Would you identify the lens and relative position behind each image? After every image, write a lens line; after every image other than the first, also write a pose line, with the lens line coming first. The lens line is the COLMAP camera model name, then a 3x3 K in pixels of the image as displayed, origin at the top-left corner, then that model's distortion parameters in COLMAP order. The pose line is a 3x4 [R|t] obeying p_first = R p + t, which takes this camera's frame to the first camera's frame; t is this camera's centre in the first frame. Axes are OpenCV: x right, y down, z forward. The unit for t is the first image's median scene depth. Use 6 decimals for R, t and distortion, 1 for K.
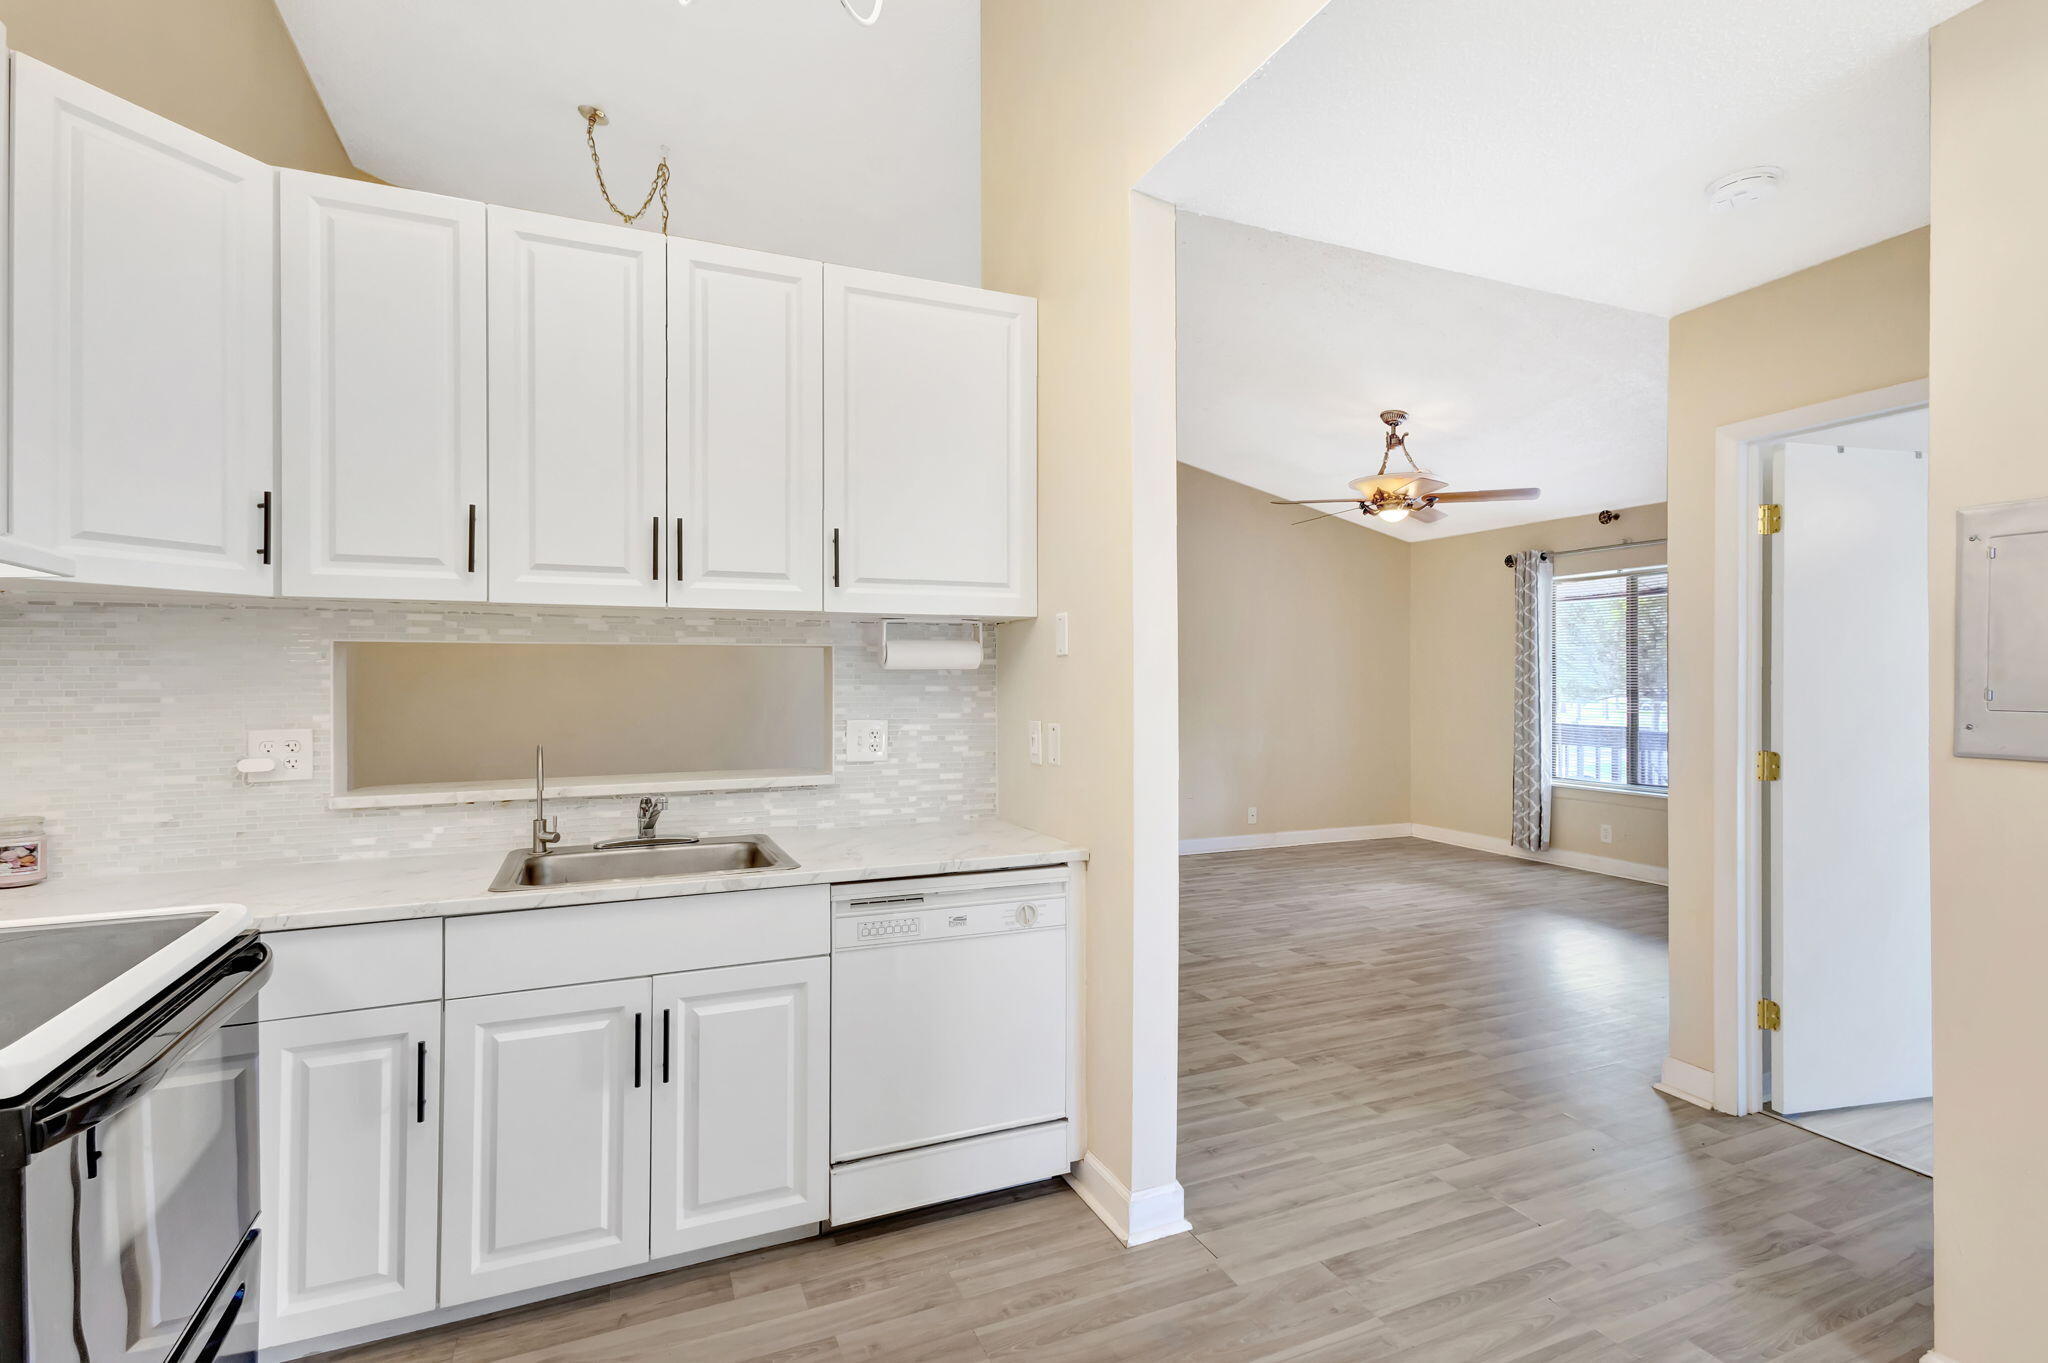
lens RADIAL K [[965.5, 0, 1020.4], [0, 965.5, 668.3], [0, 0, 1]] dist [0.013767, -0.001194]
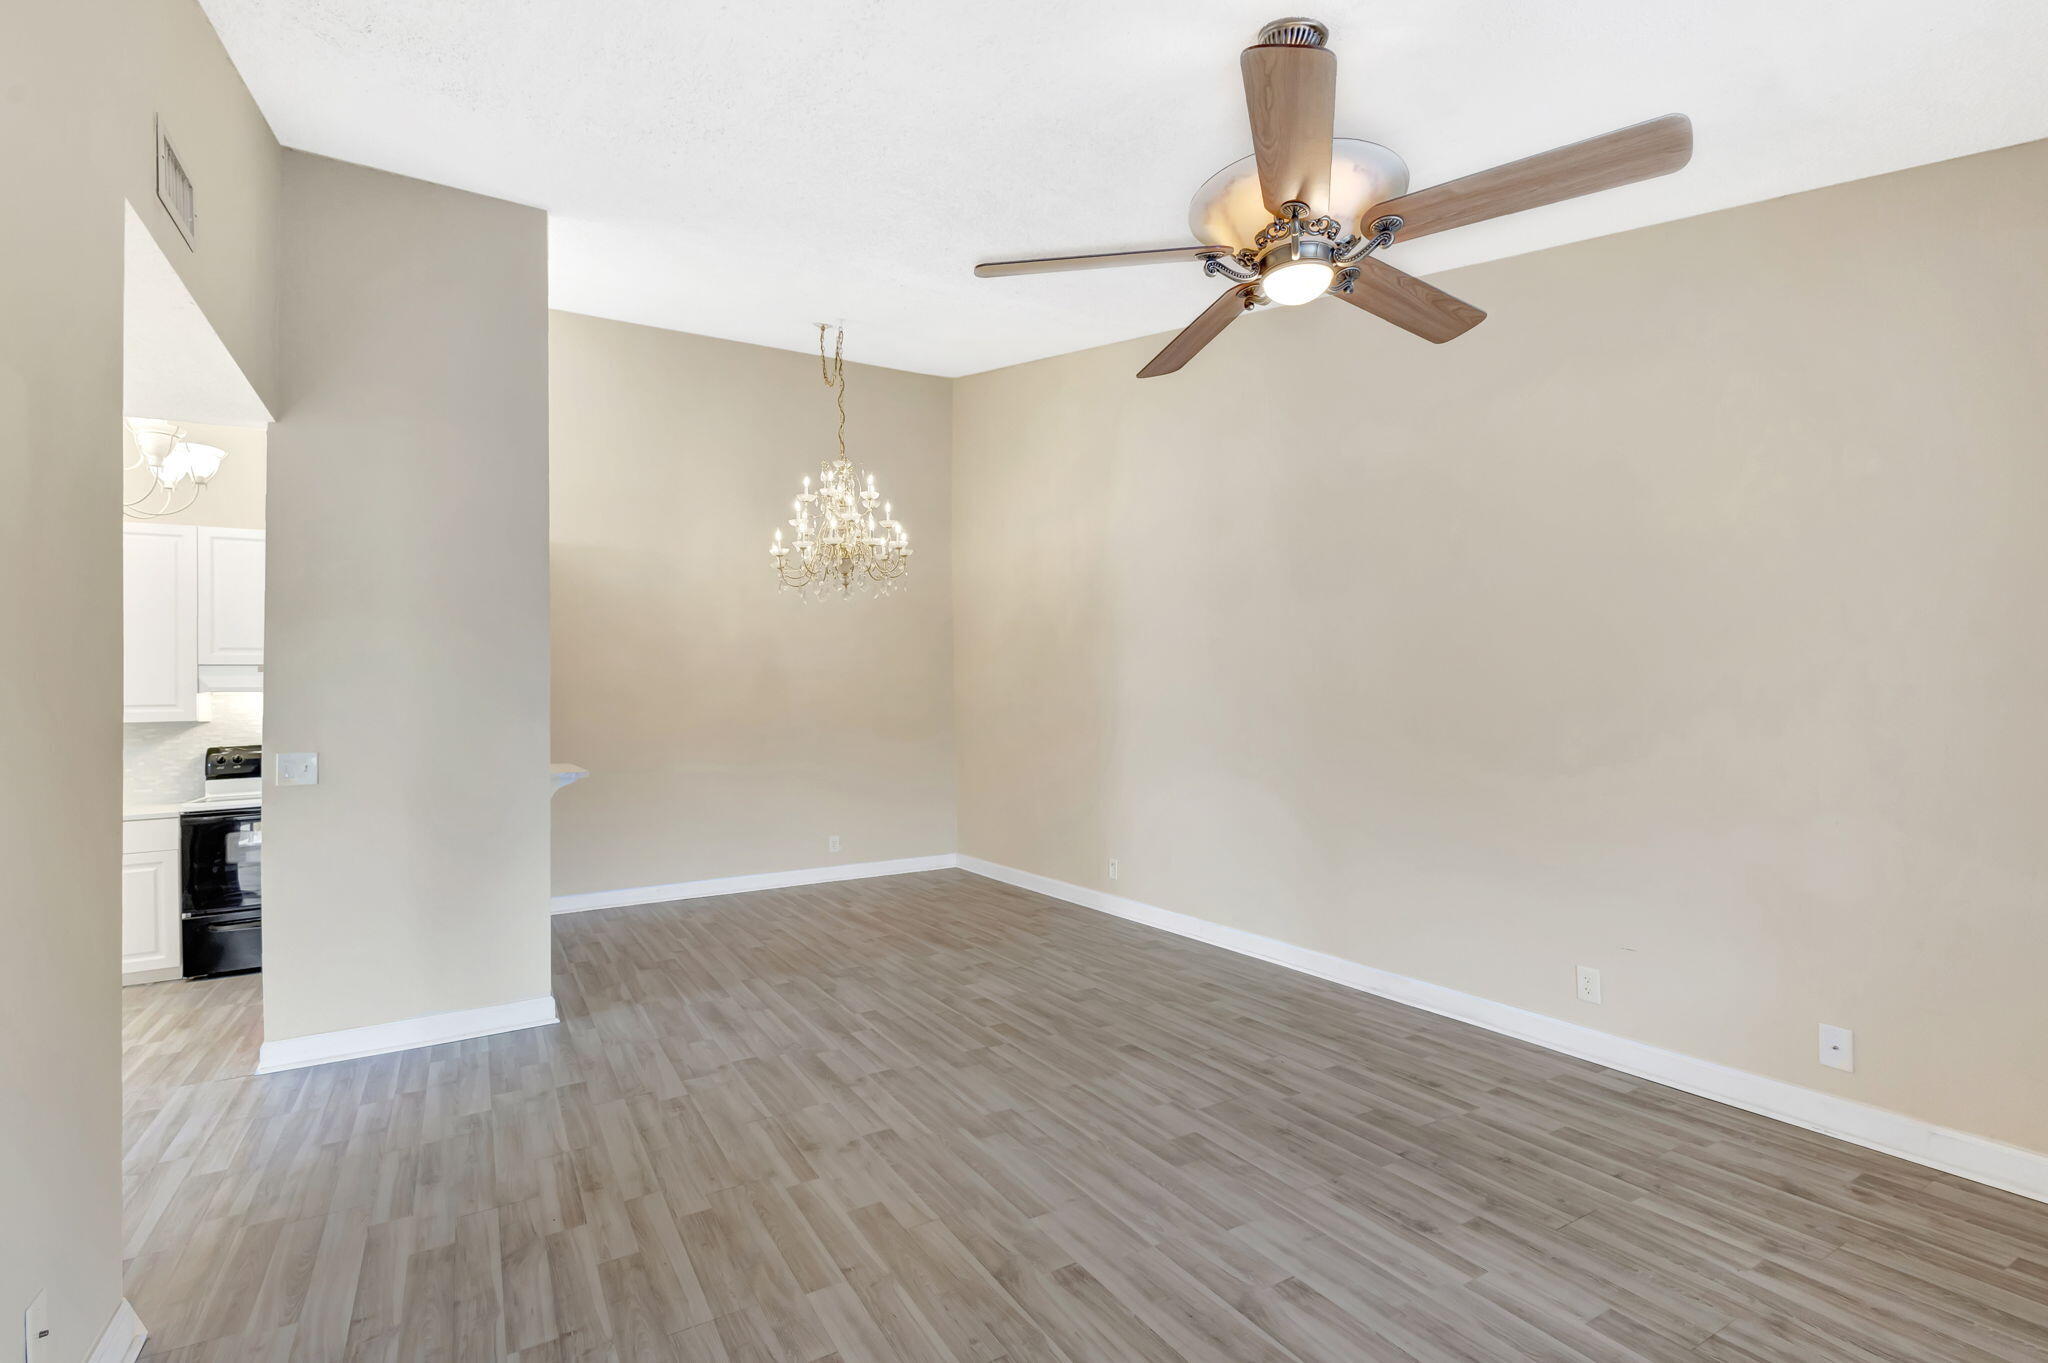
lens RADIAL K [[951.3, 0, 1024.1], [0, 951.3, 703.1], [0, 0, 1]] dist [0.014174, -0.001088]
pose [[0.112007, -0.004389, -0.993698, 1.760892], [0.034276, 0.999412, -0.000551, 0.020244], [0.993116, -0.033998, 0.112091, 1.968824]]
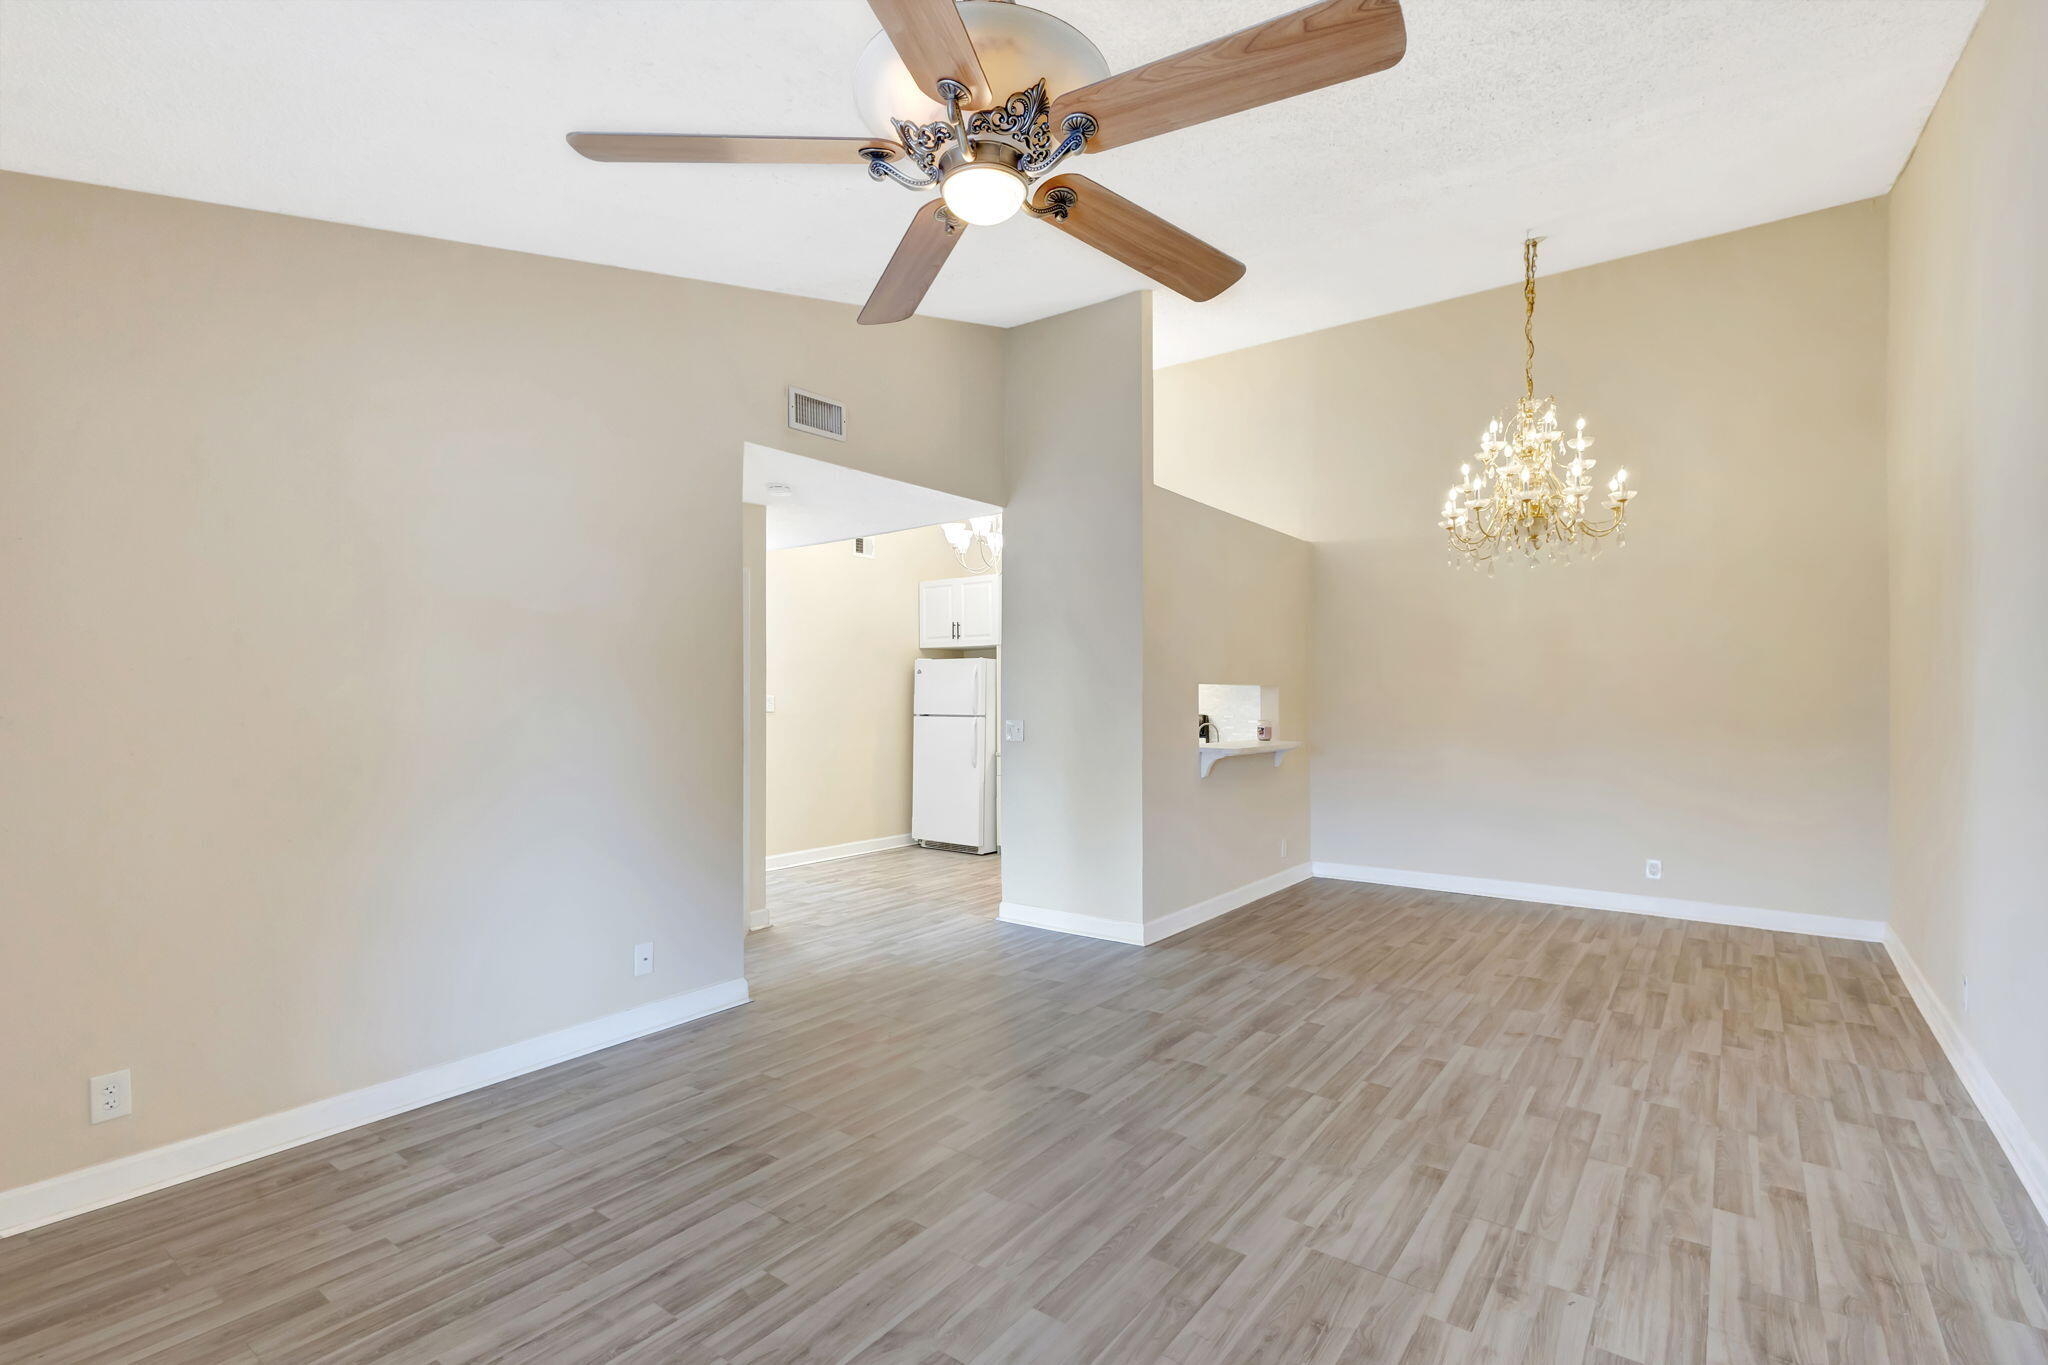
lens RADIAL K [[944.4, 0, 1023.7], [0, 944.4, 700.7], [0, 0, 1]] dist [0.017091, 0.000053]
pose [[-0.872273, 0.004297, -0.489000, 1.237851], [0.008661, 0.999940, -0.006662, 0.027250], [0.488942, -0.010046, -0.872259, 3.001461]]
